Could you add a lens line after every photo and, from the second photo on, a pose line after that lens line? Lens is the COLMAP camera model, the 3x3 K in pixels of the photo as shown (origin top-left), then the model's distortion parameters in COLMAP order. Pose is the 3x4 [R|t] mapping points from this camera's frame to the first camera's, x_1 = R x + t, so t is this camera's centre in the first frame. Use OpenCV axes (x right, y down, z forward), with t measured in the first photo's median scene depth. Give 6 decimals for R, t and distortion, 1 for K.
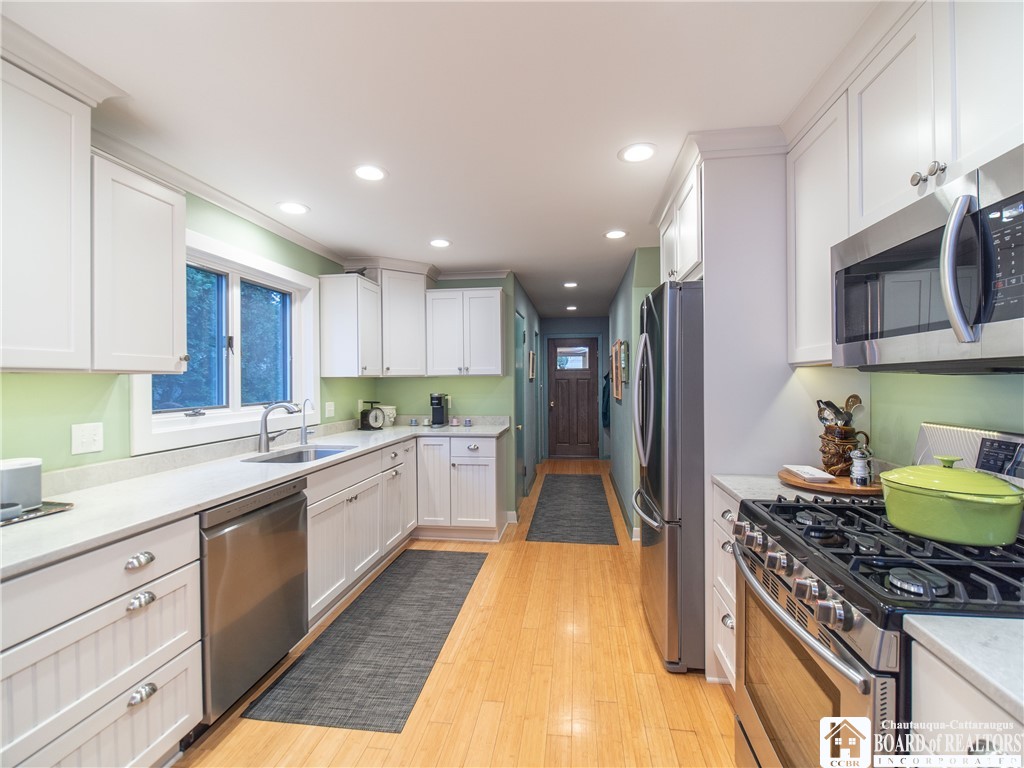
lens RADIAL K [[467.9, 0, 529.0], [0, 467.9, 379.9], [0, 0, 1]] dist [-0.004453, -0.001294]
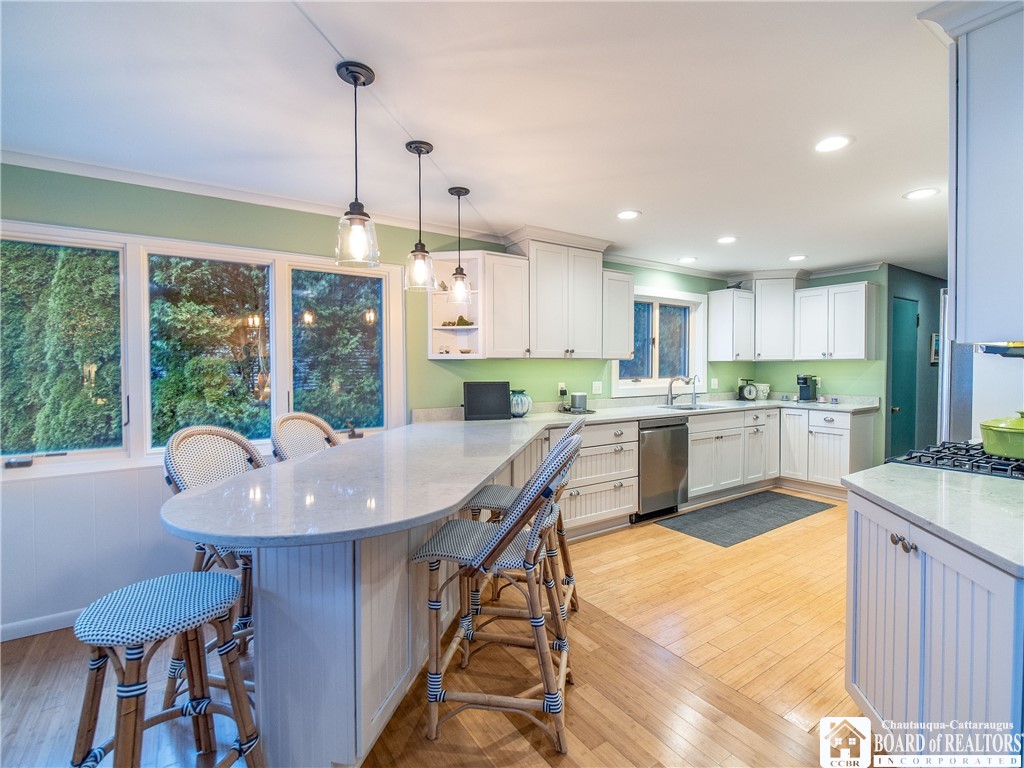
lens RADIAL K [[467.9, 0, 511.7], [0, 467.9, 375.8], [0, 0, 1]] dist [-0.004453, -0.001294]
pose [[0.640353, 0.024154, -0.767701, 0.313633], [-0.003760, 0.999592, 0.028314, 0.000721], [0.768071, -0.015244, 0.640183, -0.454077]]
